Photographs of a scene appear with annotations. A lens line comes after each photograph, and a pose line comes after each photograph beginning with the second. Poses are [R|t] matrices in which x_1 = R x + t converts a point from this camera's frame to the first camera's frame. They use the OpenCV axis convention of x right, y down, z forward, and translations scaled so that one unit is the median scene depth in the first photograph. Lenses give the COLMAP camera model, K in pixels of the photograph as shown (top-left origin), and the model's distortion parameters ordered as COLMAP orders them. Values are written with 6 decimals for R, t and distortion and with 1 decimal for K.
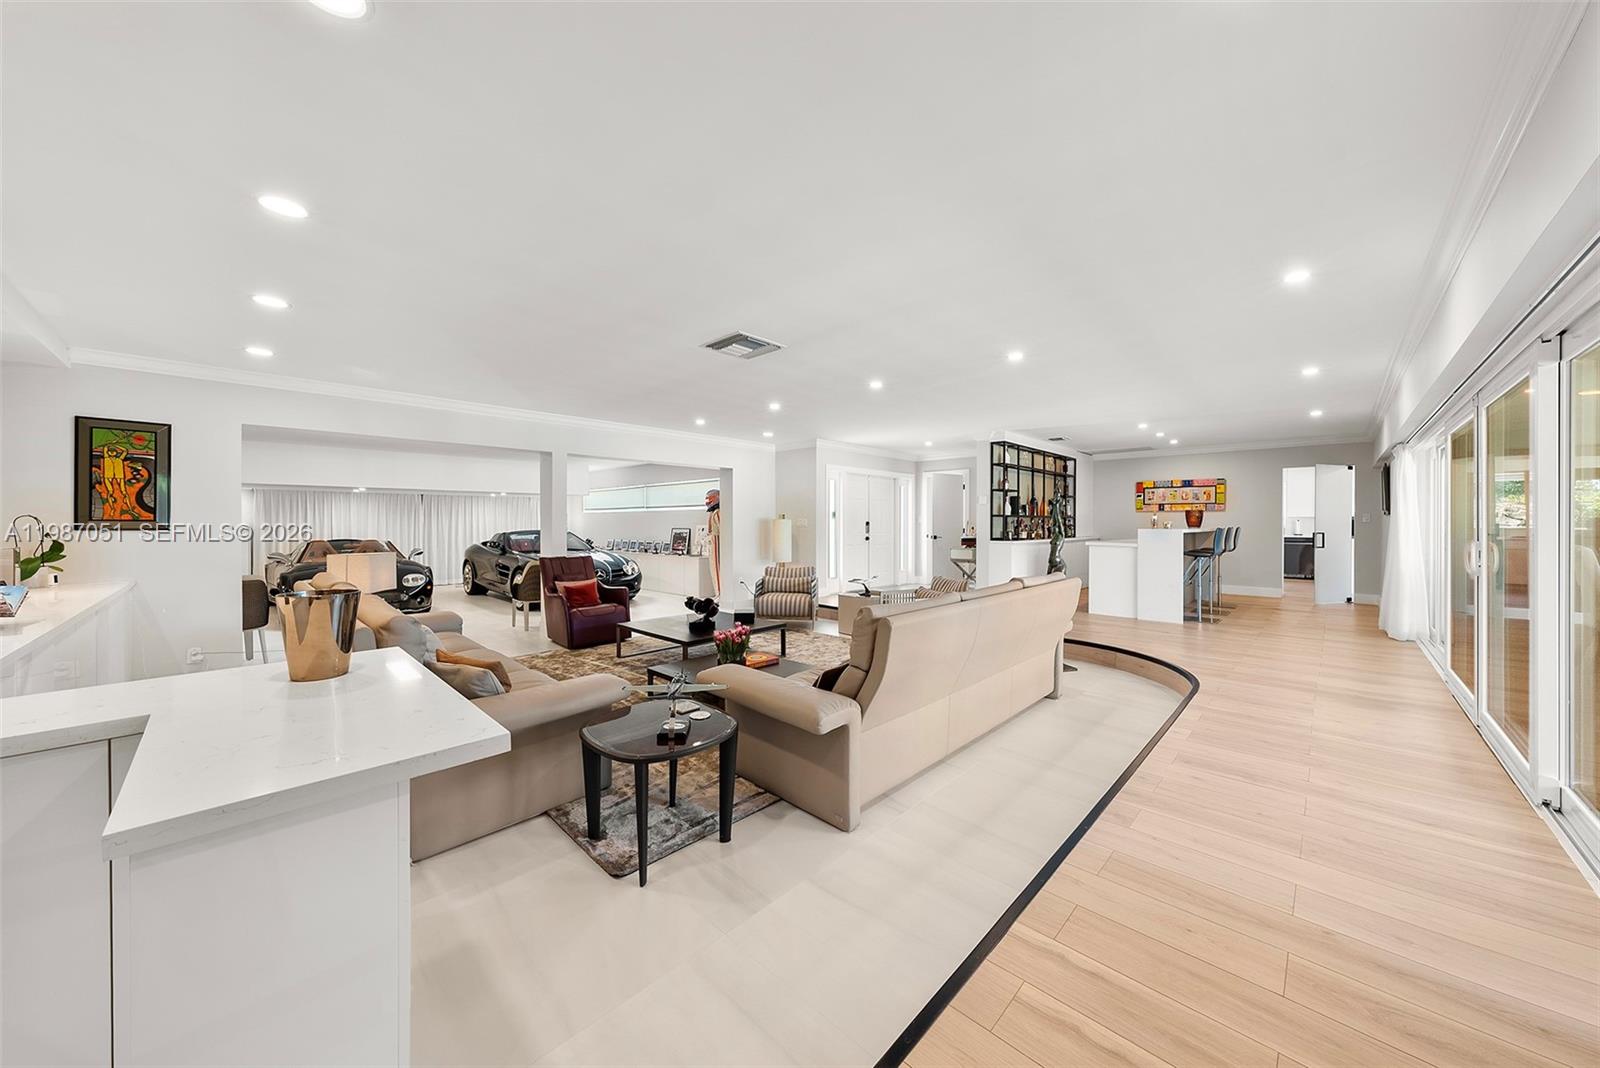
lens RADIAL K [[551.8, 0, 800.8], [0, 551.8, 524.2], [0, 0, 1]] dist [-0.001224, -0.000075]
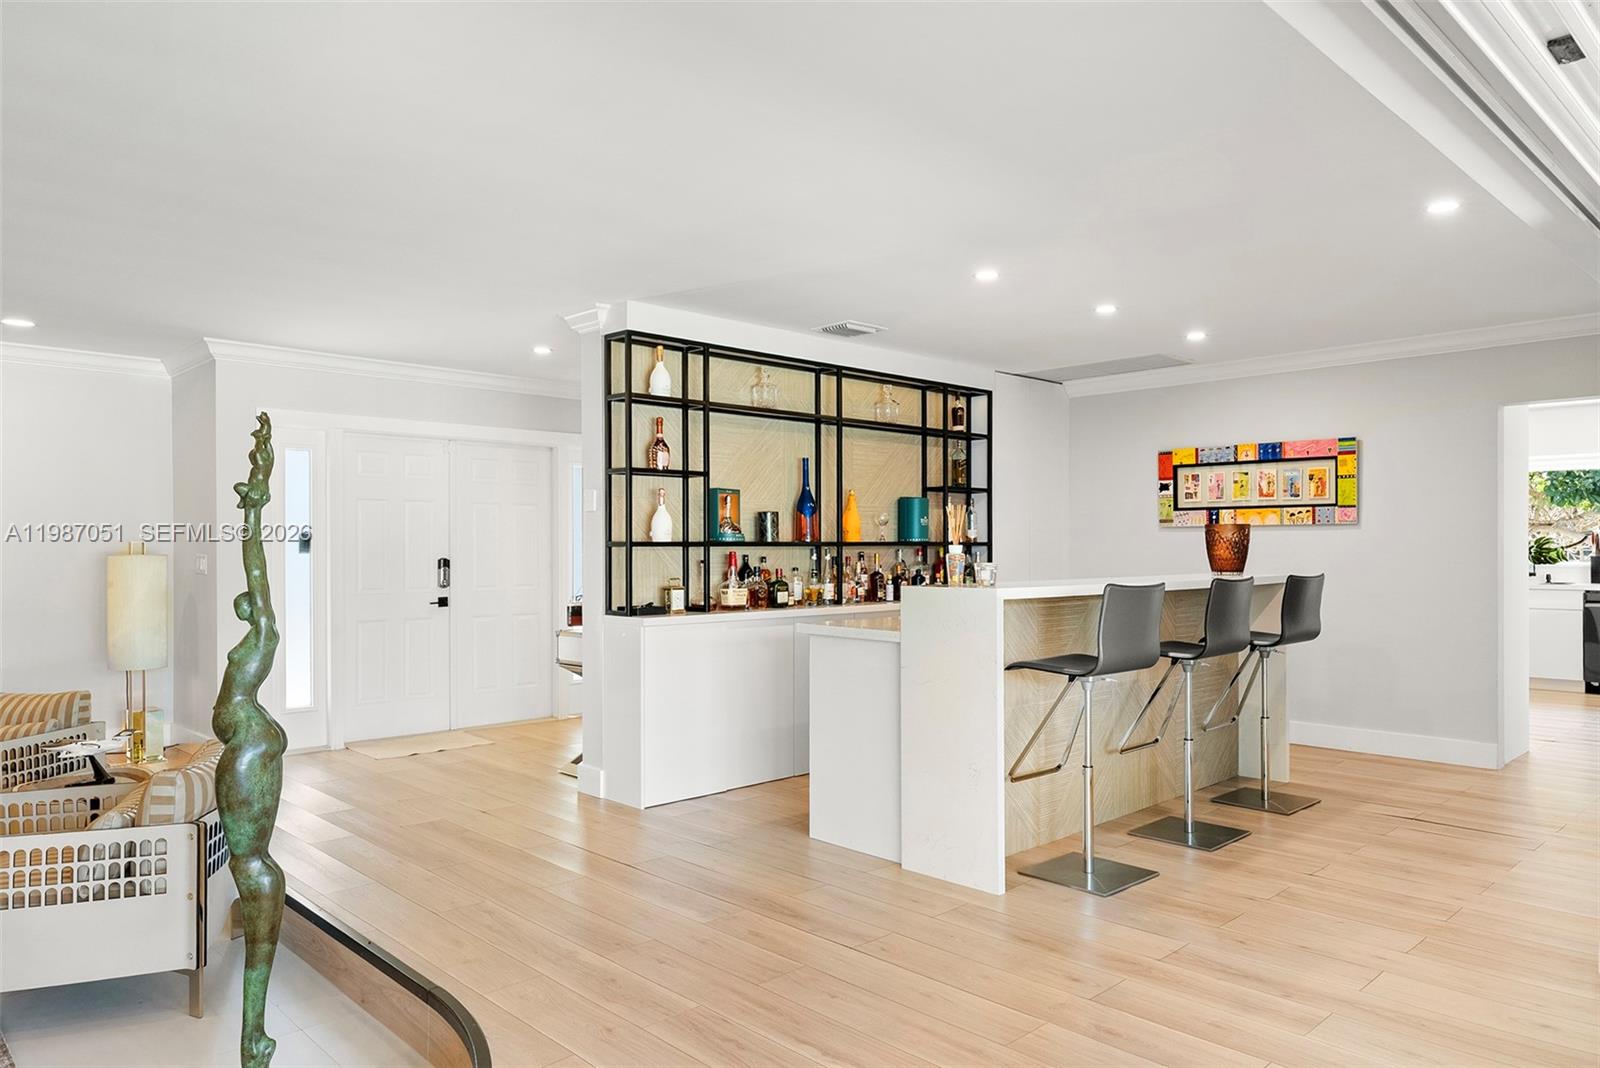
lens RADIAL K [[1053.7, 0, 800.7], [0, 1053.7, 552.4], [0, 0, 1]] dist [-0.003498, -0.000389]
pose [[0.999420, -0.004813, -0.033712, 0.409399], [0.004753, 0.999987, -0.001865, -0.006315], [0.033721, 0.001703, 0.999430, 0.277614]]
